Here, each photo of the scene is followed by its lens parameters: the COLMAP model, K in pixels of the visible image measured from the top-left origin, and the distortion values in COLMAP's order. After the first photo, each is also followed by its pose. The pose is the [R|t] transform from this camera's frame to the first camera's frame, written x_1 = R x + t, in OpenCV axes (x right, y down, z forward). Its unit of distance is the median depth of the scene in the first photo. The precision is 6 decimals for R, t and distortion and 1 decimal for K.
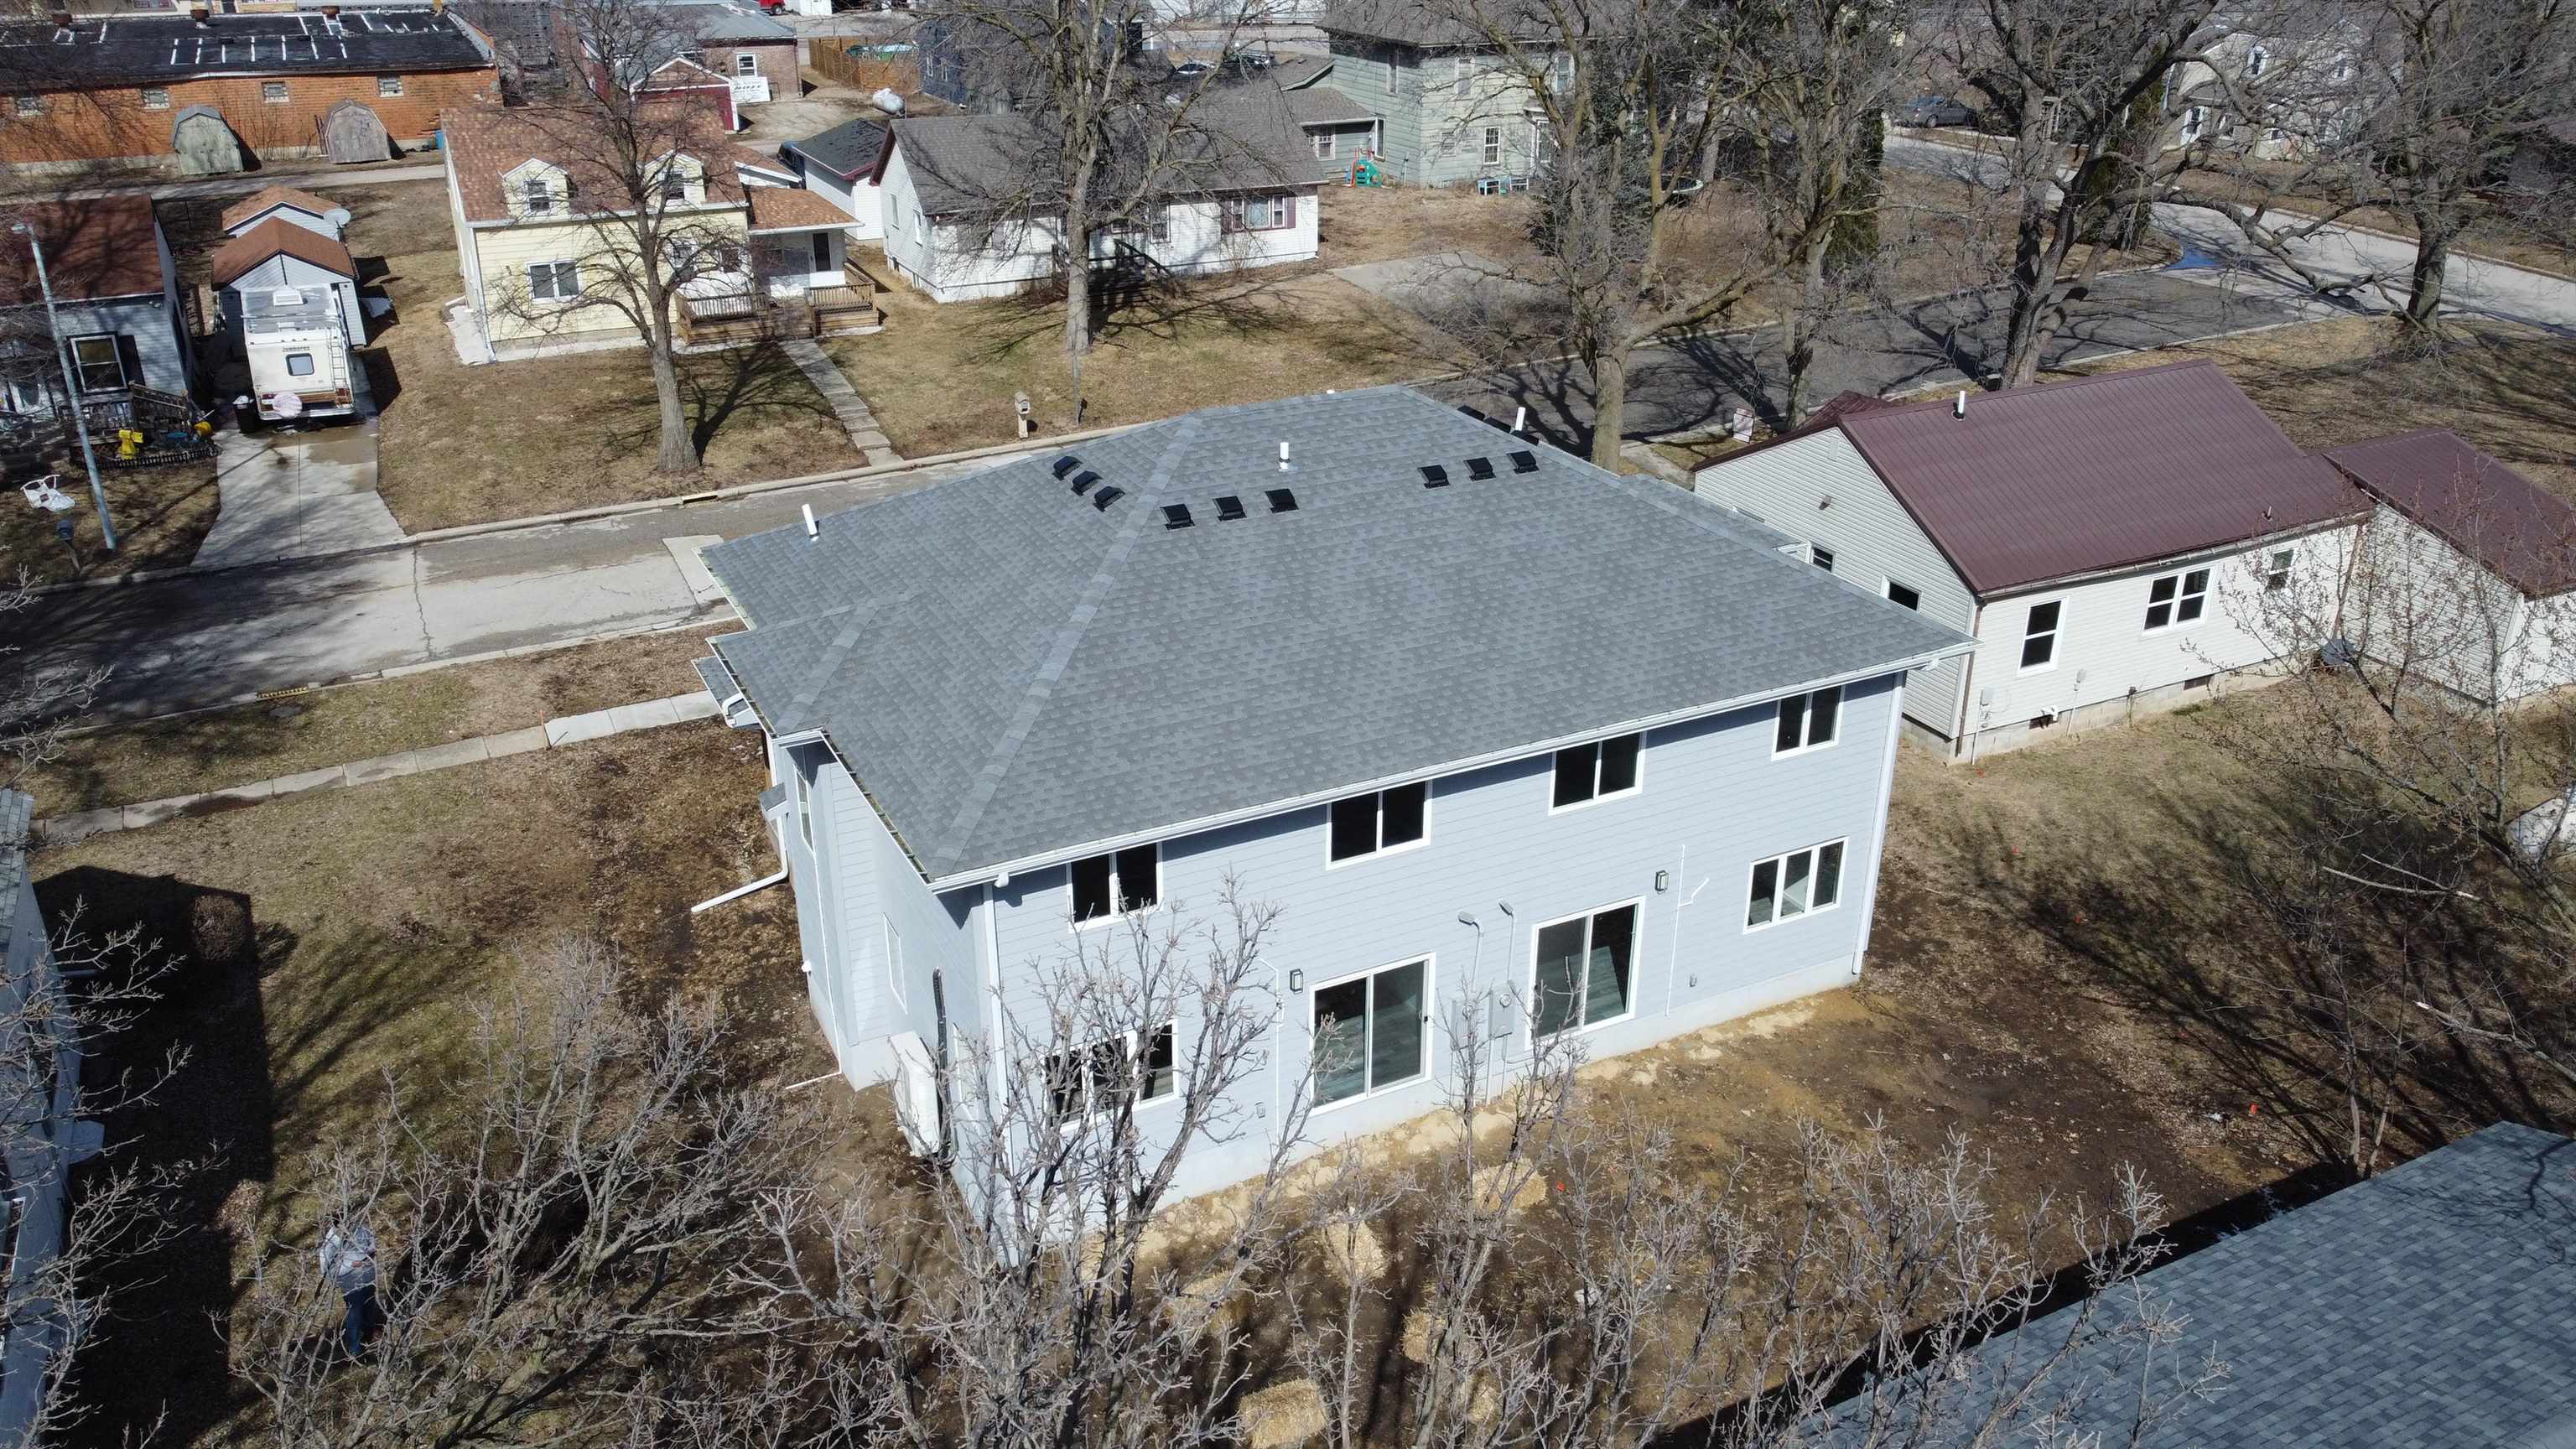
lens RADIAL K [[1955.8, 0, 1288.0], [0, 1955.8, 724.5], [0, 0, 1]] dist [-0.003708, -0.001850]
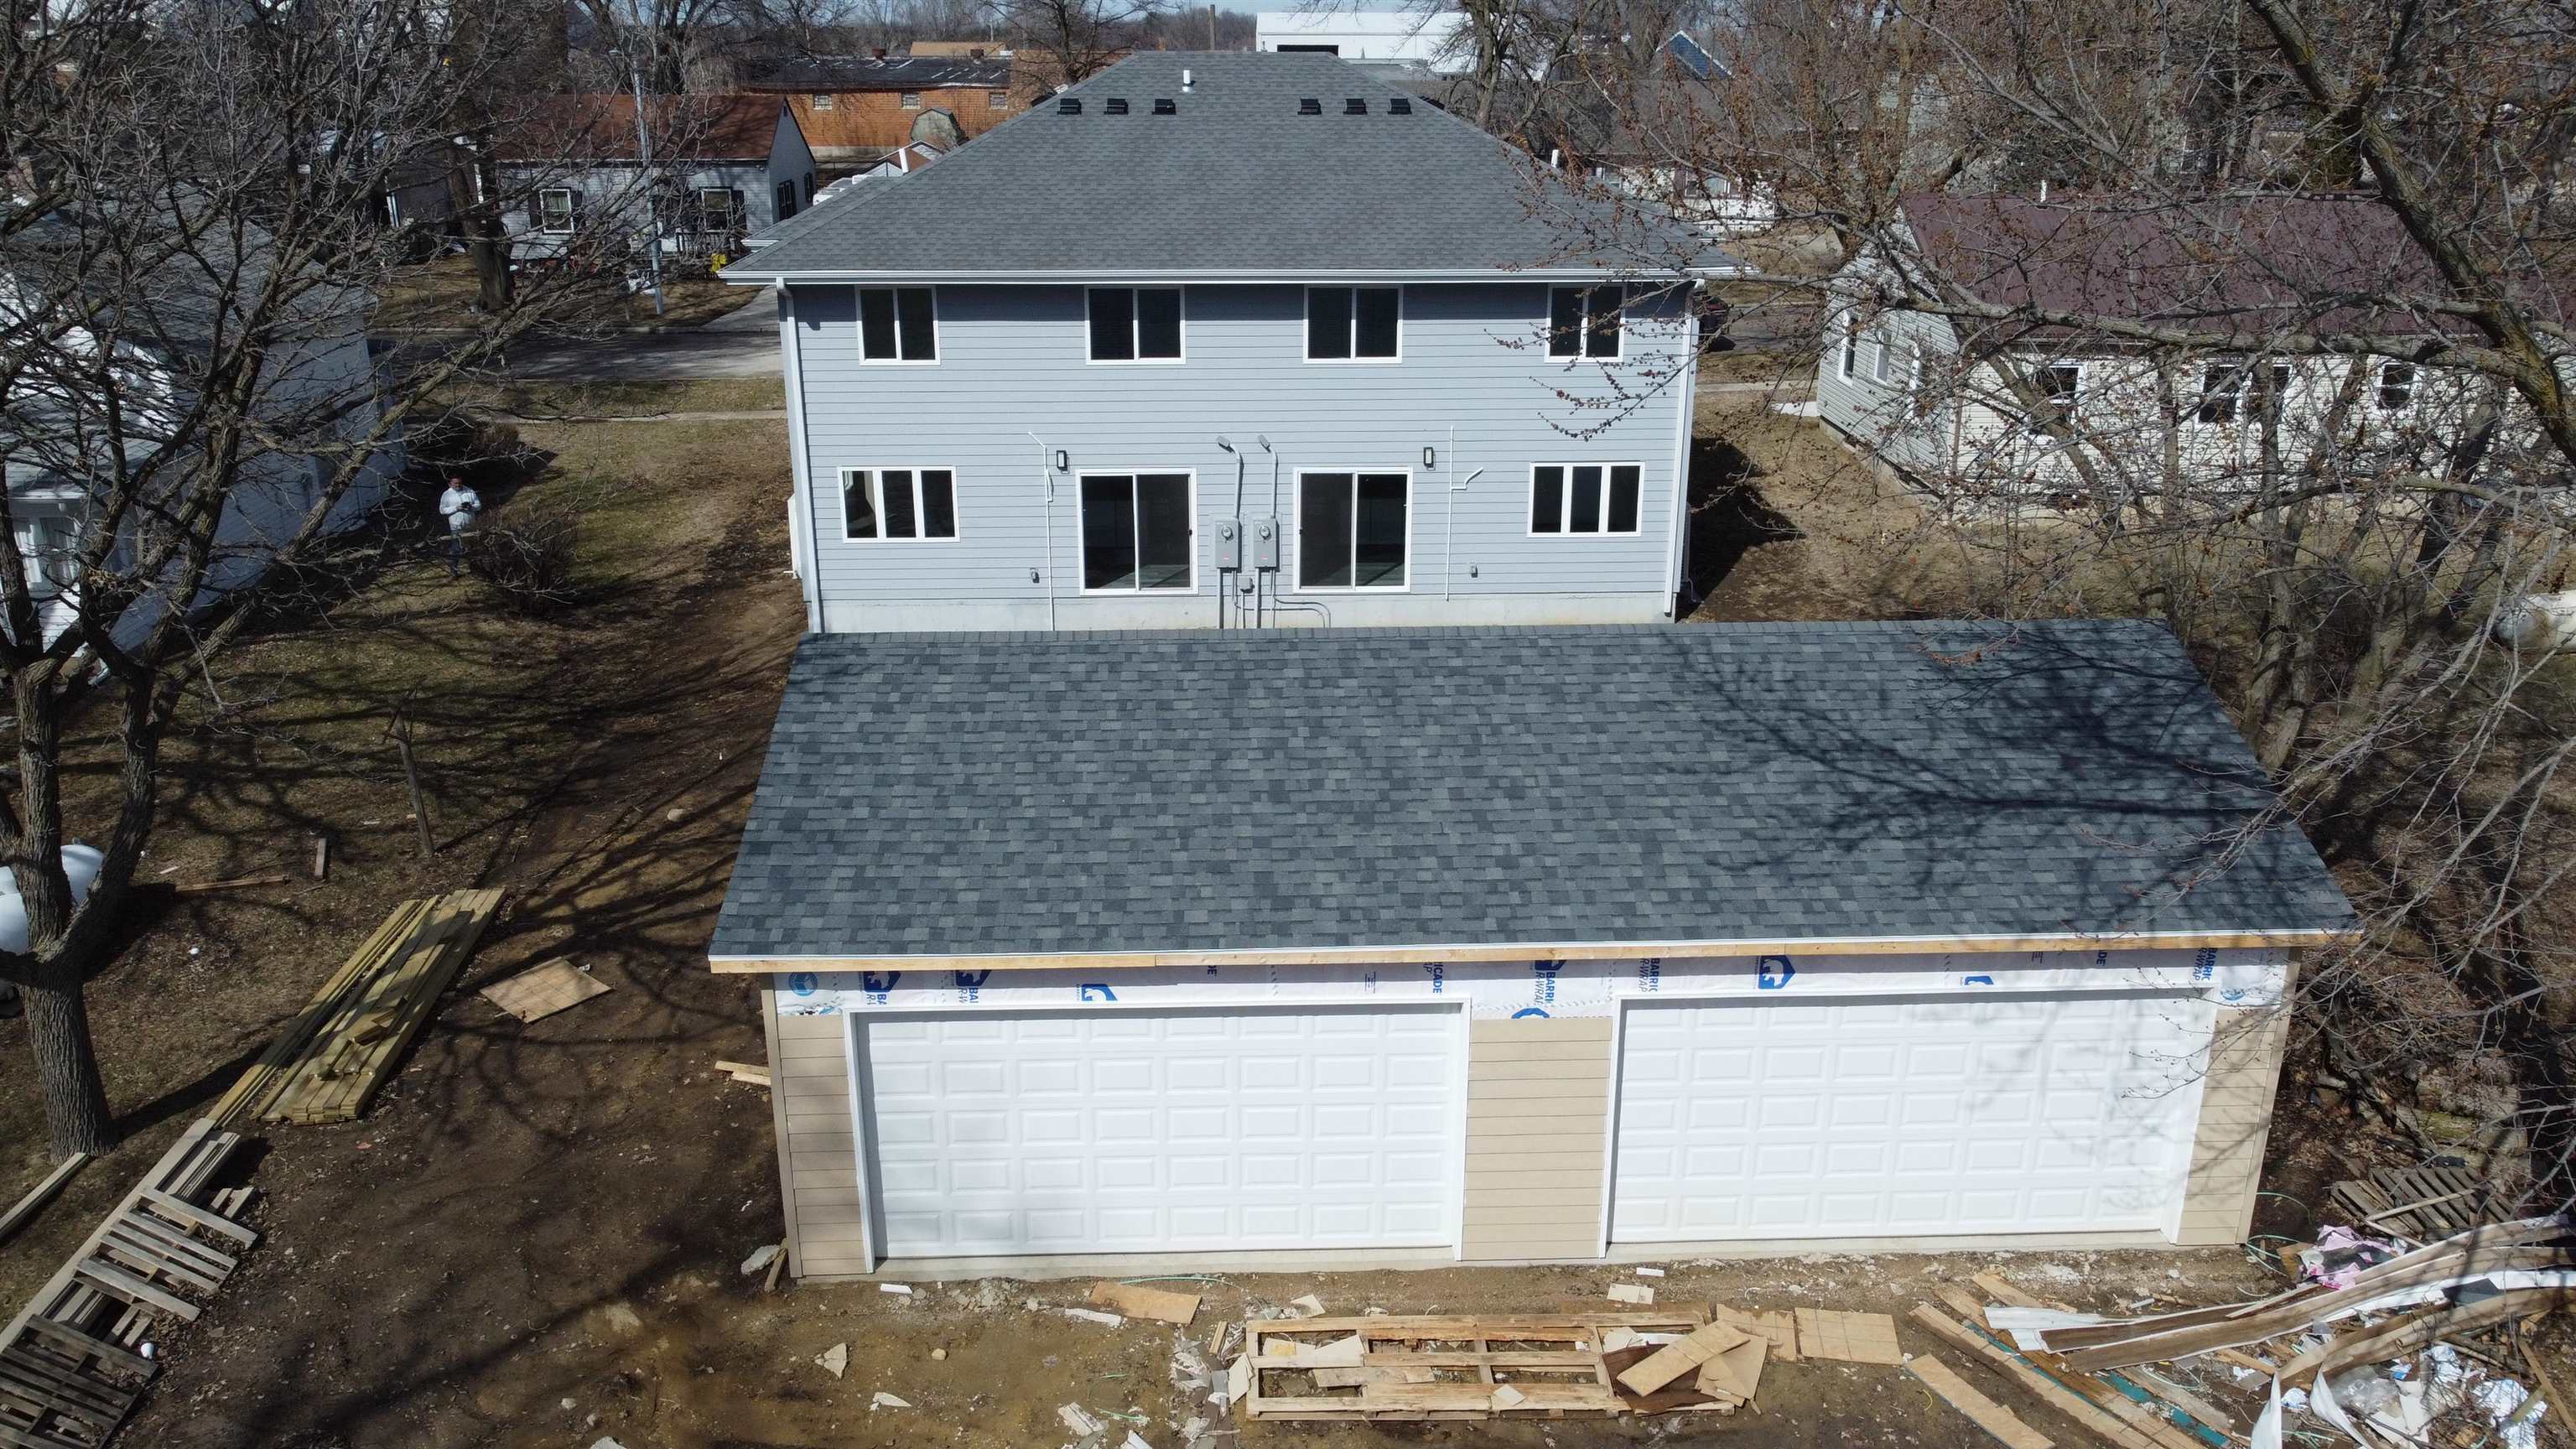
lens RADIAL K [[1955.8, 0, 1288.0], [0, 1955.8, 724.5], [0, 0, 1]] dist [-0.003708, -0.001850]
pose [[0.912173, 0.139060, -0.385491, 0.579013], [-0.171654, 0.983822, -0.051281, 0.306797], [0.372123, 0.112948, 0.921285, -0.049452]]
